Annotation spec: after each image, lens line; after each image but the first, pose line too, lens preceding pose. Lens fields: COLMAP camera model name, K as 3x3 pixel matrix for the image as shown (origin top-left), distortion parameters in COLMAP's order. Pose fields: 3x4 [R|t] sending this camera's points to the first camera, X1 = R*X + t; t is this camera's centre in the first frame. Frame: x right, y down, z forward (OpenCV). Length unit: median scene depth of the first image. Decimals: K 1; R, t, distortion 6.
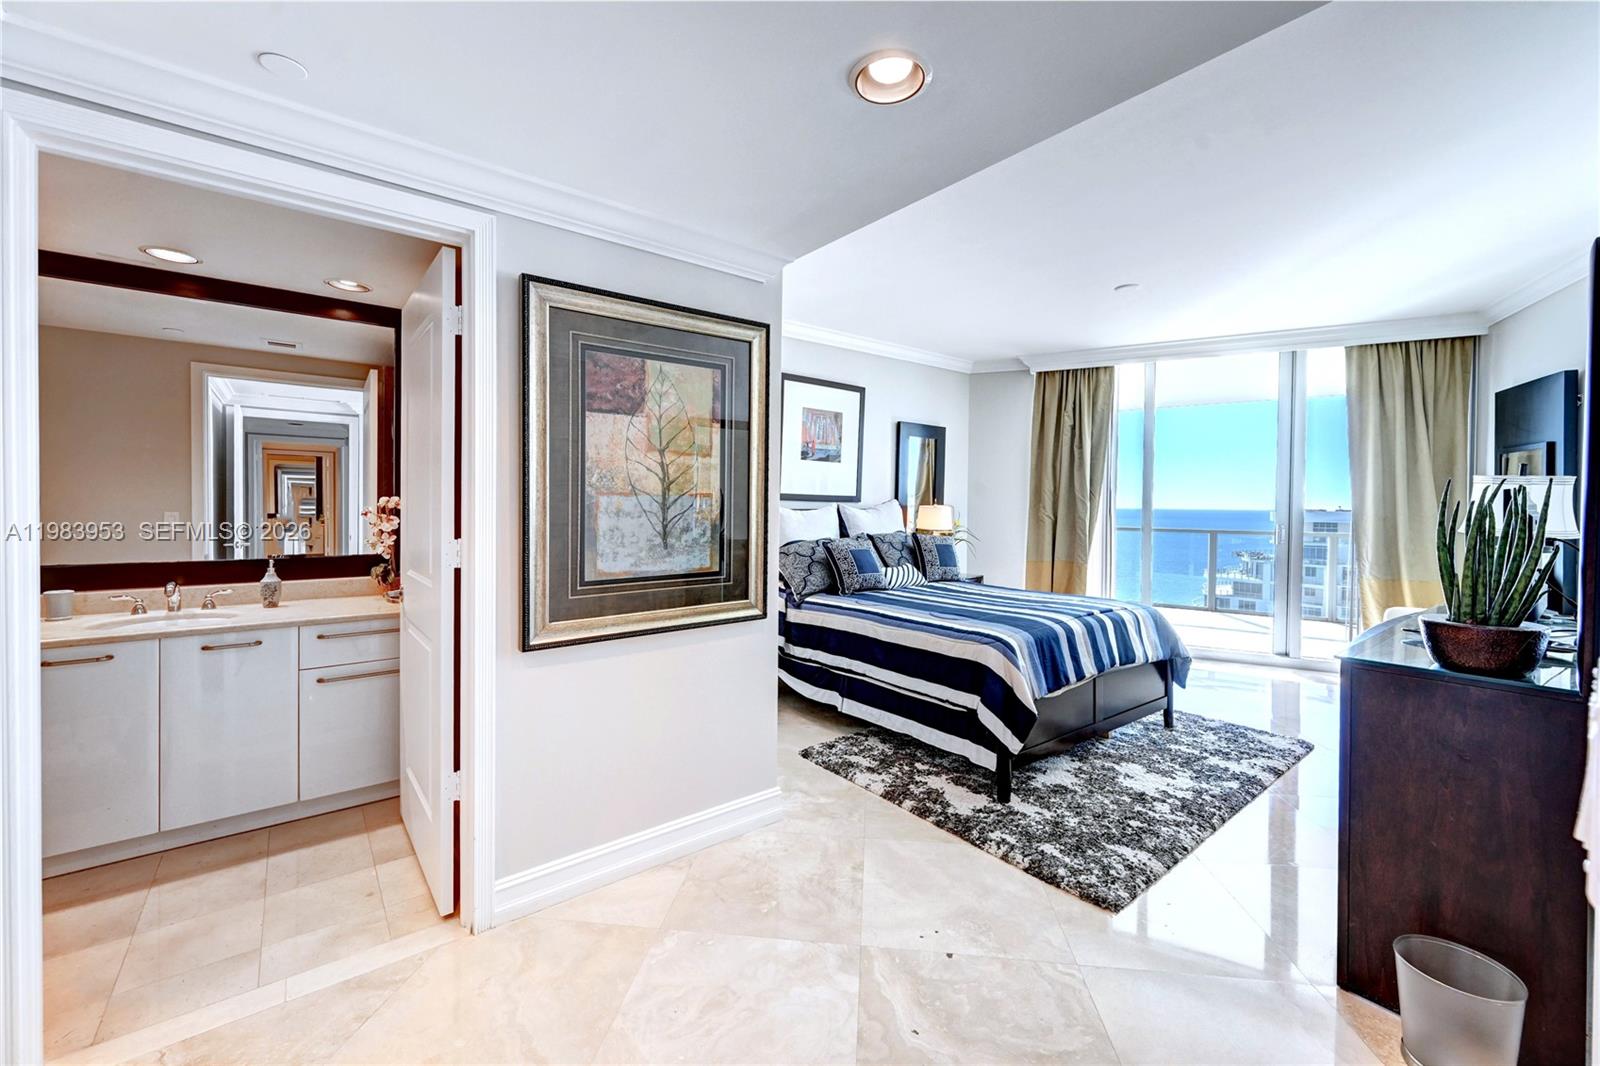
lens RADIAL K [[633.7, 0, 786.8], [0, 633.7, 528.5], [0, 0, 1]] dist [0.004992, 0.000170]
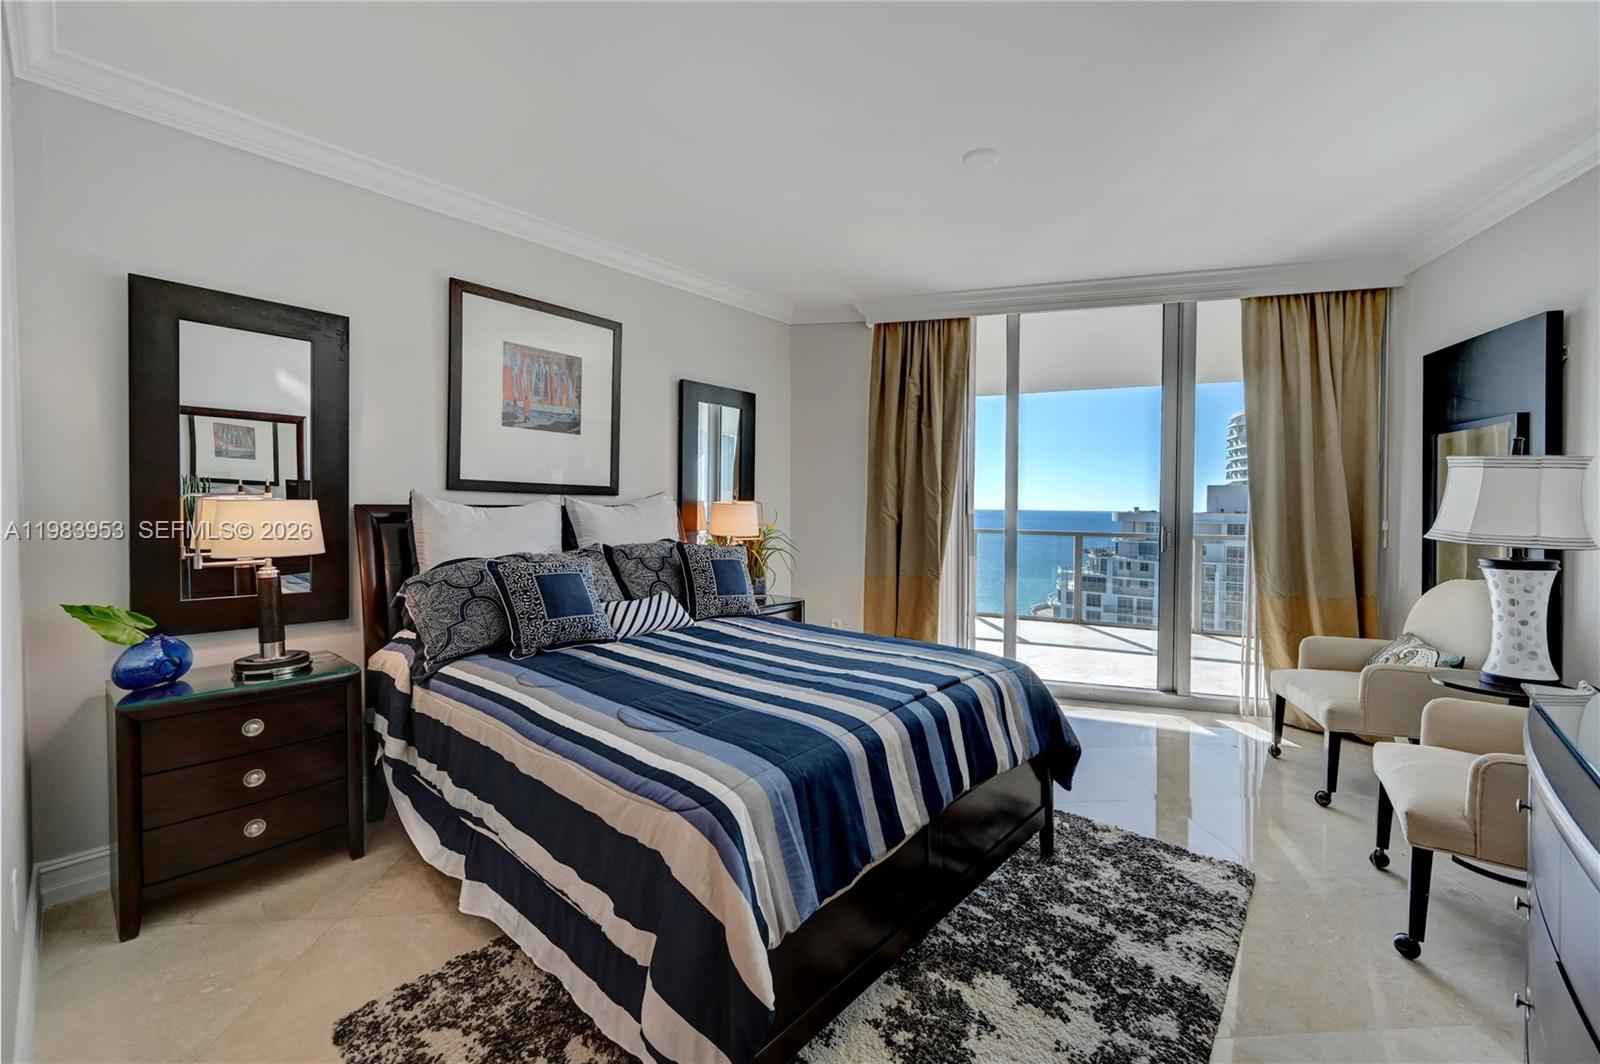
lens RADIAL K [[627.7, 0, 805.5], [0, 627.7, 520.5], [0, 0, 1]] dist [0.003371, 0.000144]
pose [[0.979746, -0.002051, 0.200233, 0.210436], [0.004999, 0.999886, -0.014220, -0.006395], [-0.200181, 0.014933, 0.979645, 0.375225]]
